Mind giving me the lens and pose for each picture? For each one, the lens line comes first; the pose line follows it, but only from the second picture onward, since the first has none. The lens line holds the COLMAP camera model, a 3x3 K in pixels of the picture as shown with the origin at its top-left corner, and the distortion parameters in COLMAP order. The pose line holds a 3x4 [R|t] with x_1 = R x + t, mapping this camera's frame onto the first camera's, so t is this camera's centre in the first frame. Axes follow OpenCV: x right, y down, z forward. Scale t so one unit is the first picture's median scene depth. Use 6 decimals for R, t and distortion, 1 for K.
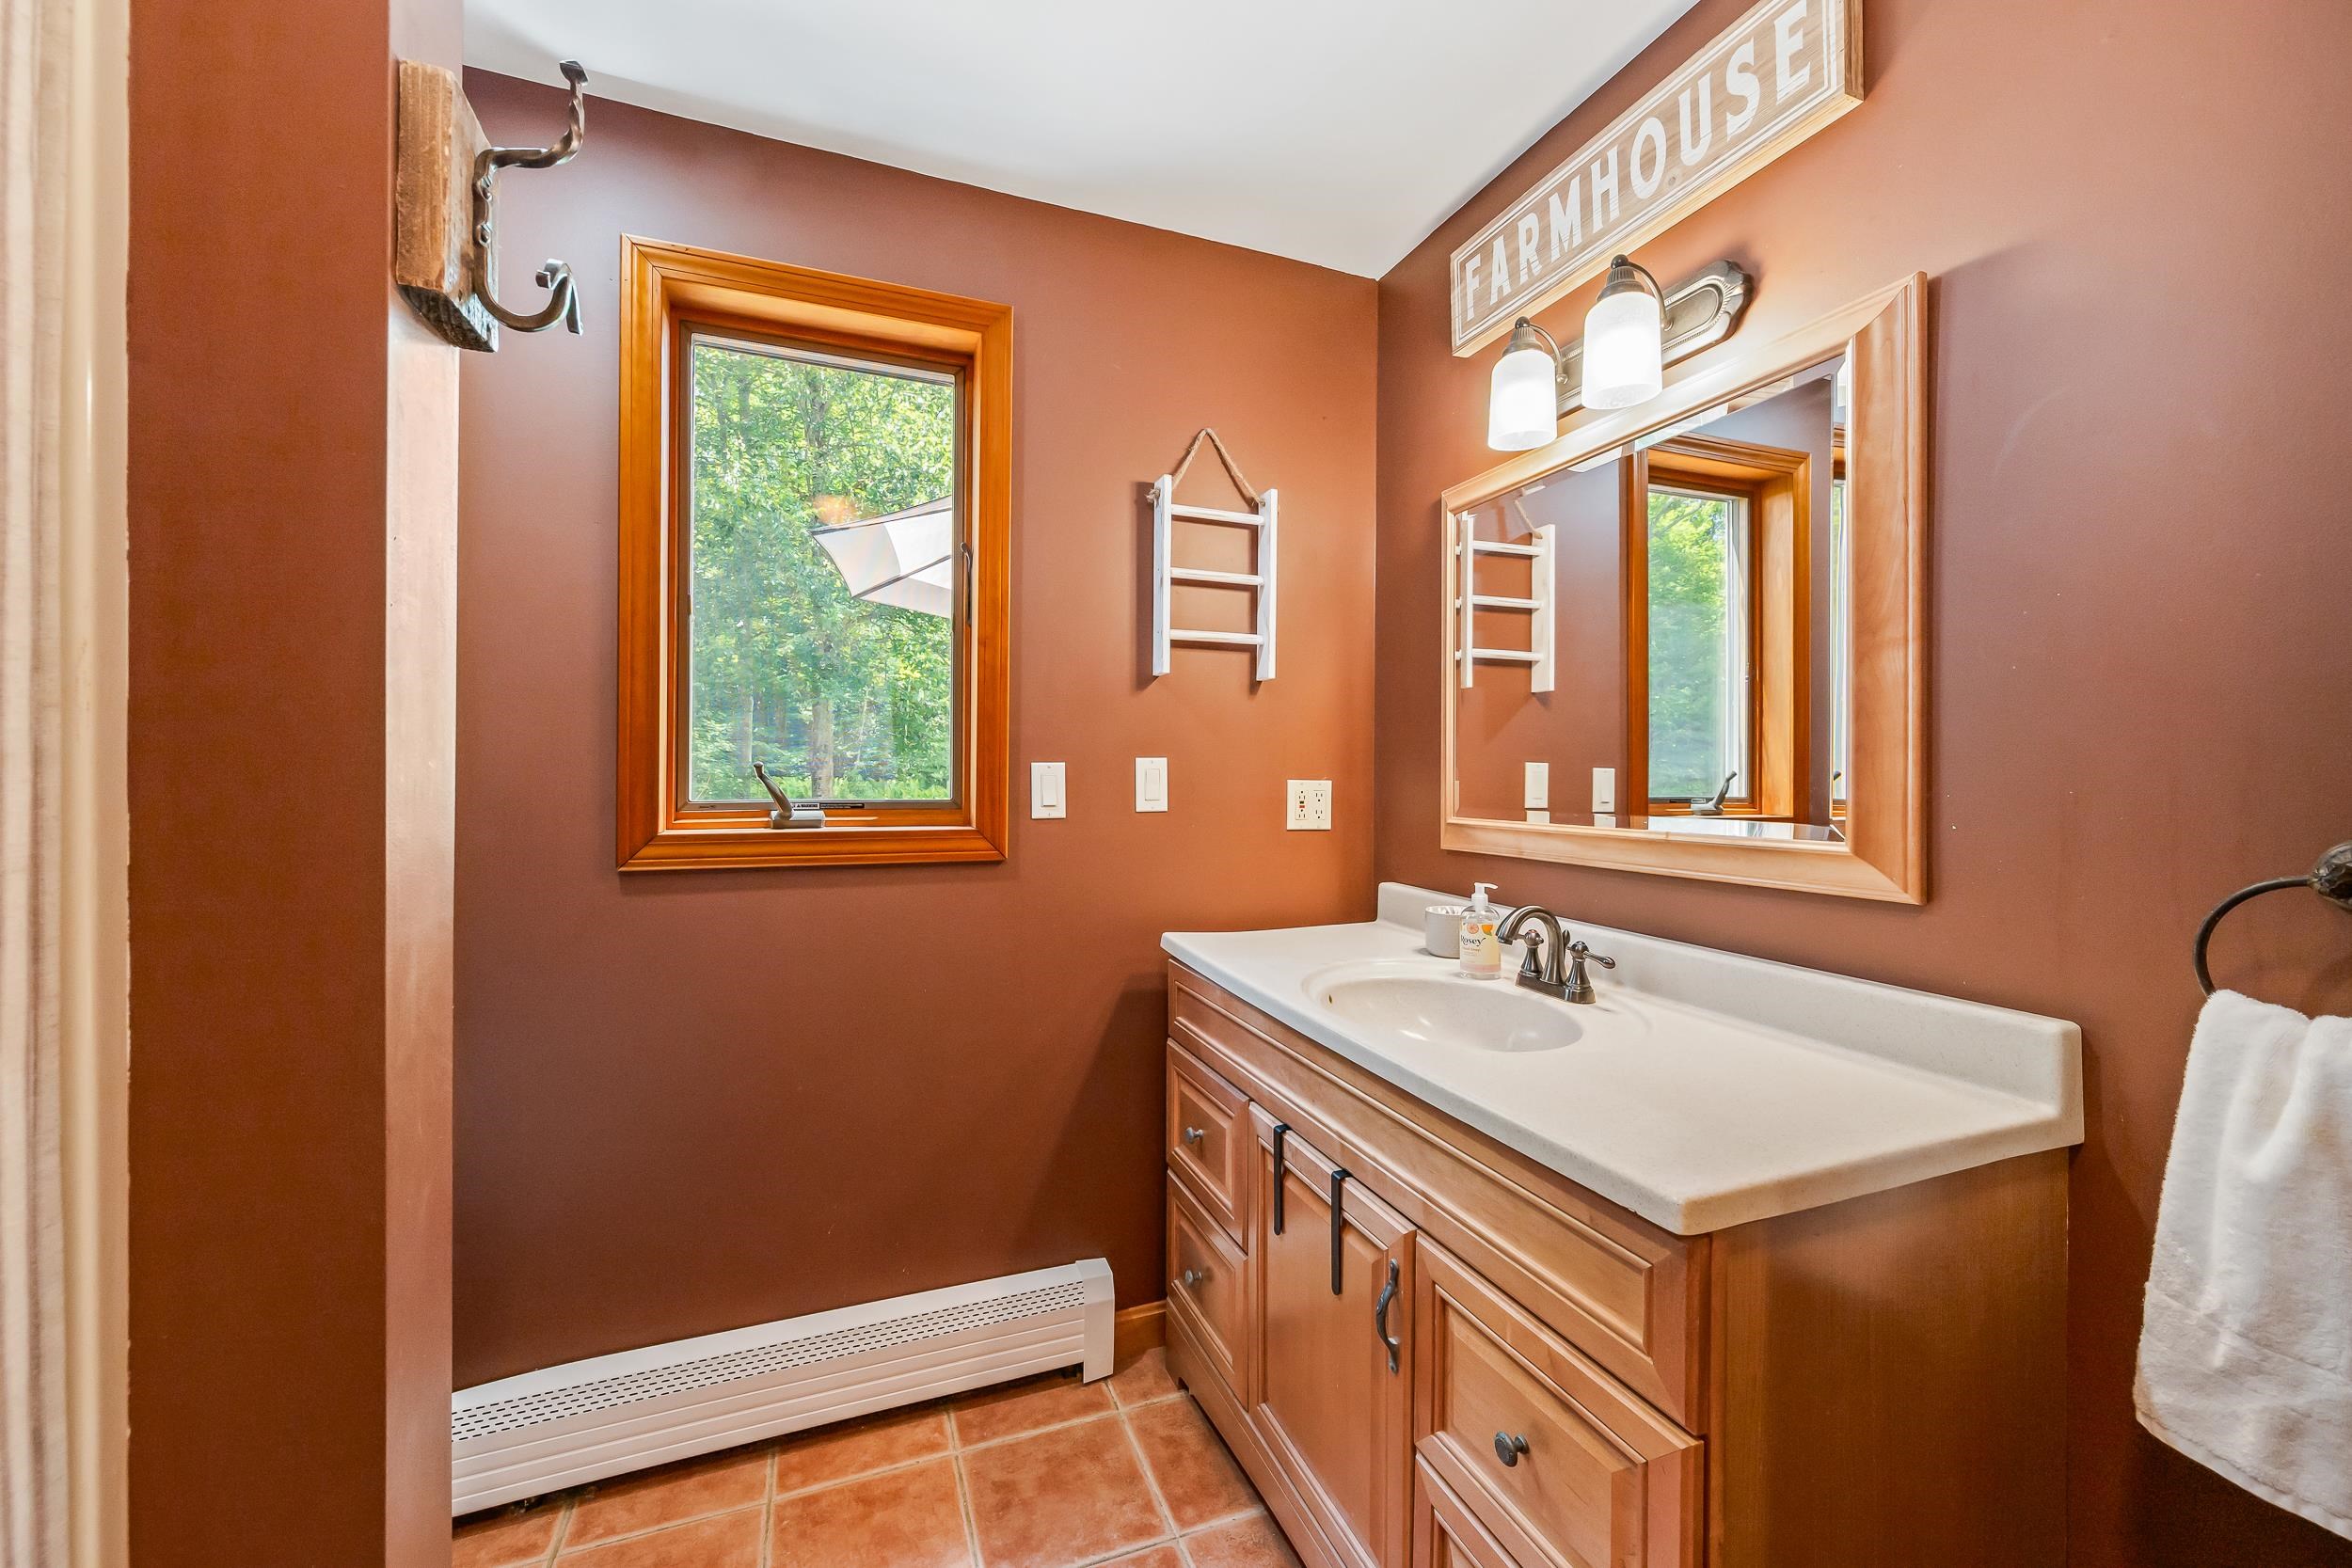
lens RADIAL K [[923.8, 0, 1179.7], [0, 923.8, 785.9], [0, 0, 1]] dist [-0.000361, -0.000259]
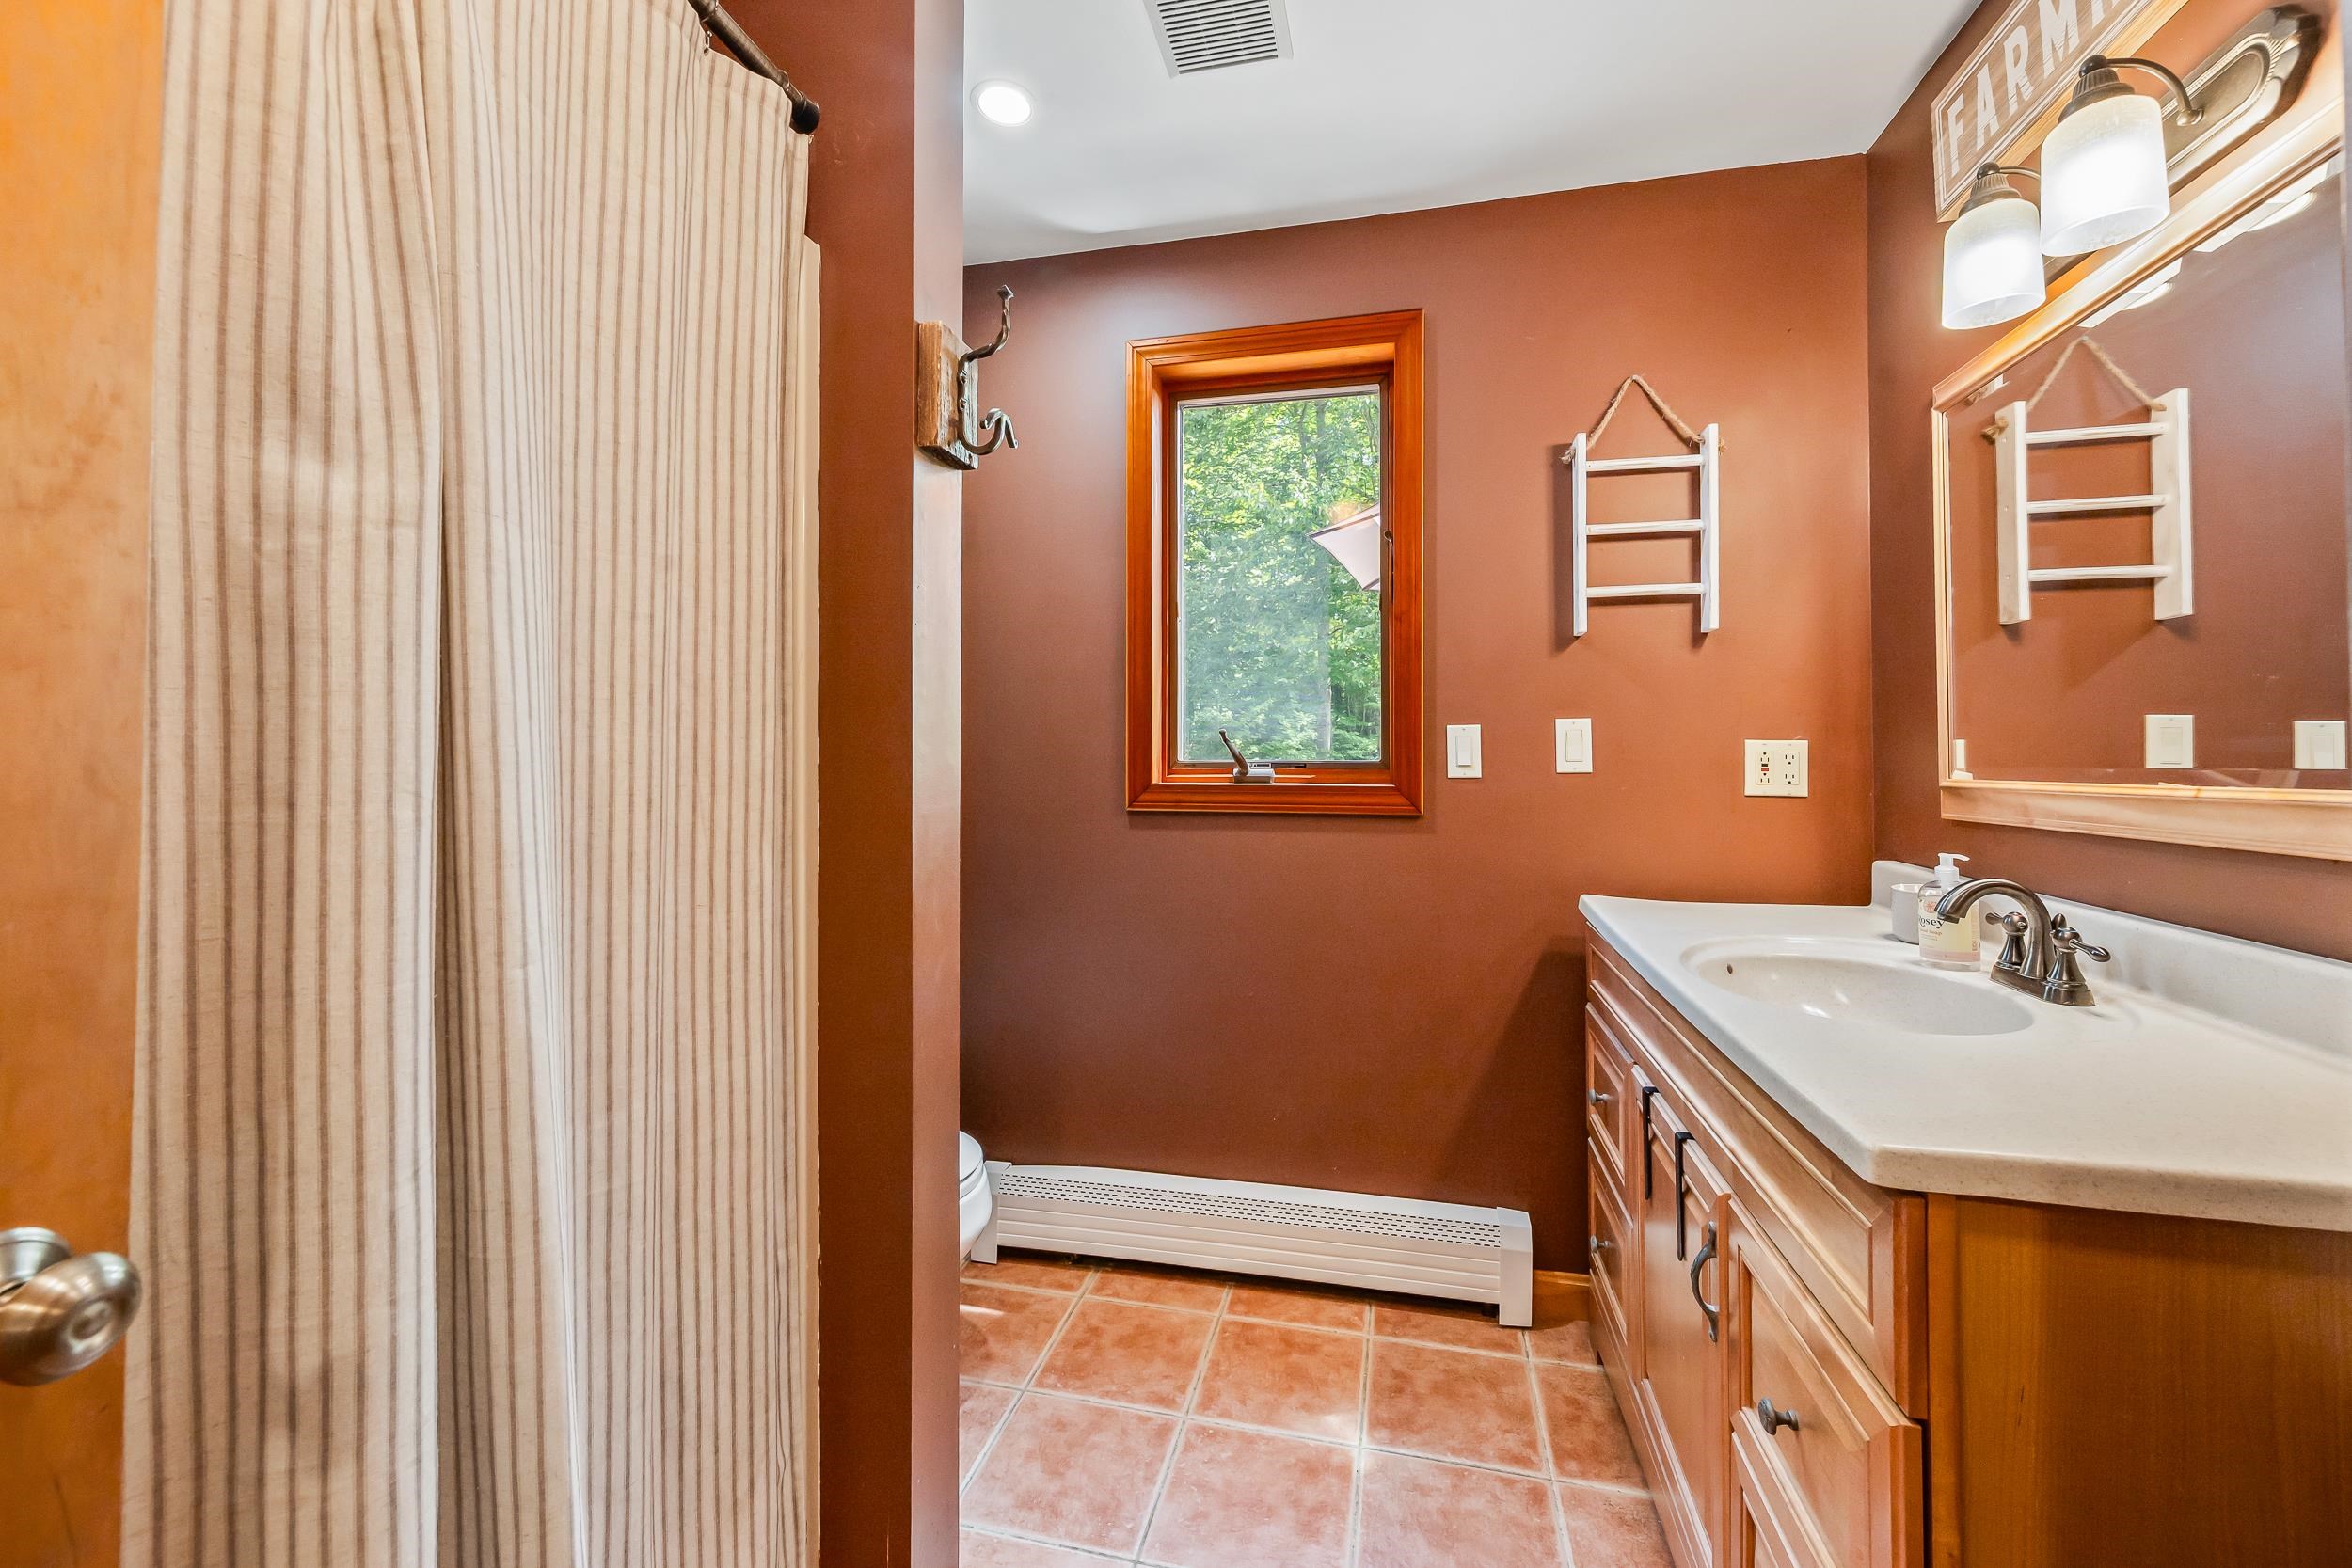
lens RADIAL K [[923.8, 0, 1177.3], [0, 923.8, 763.1], [0, 0, 1]] dist [-0.000361, -0.000259]
pose [[0.823972, -0.000430, -0.566630, 0.205956], [-0.004689, 0.999960, -0.007578, 0.030621], [0.566611, 0.008901, 0.823937, -0.069163]]
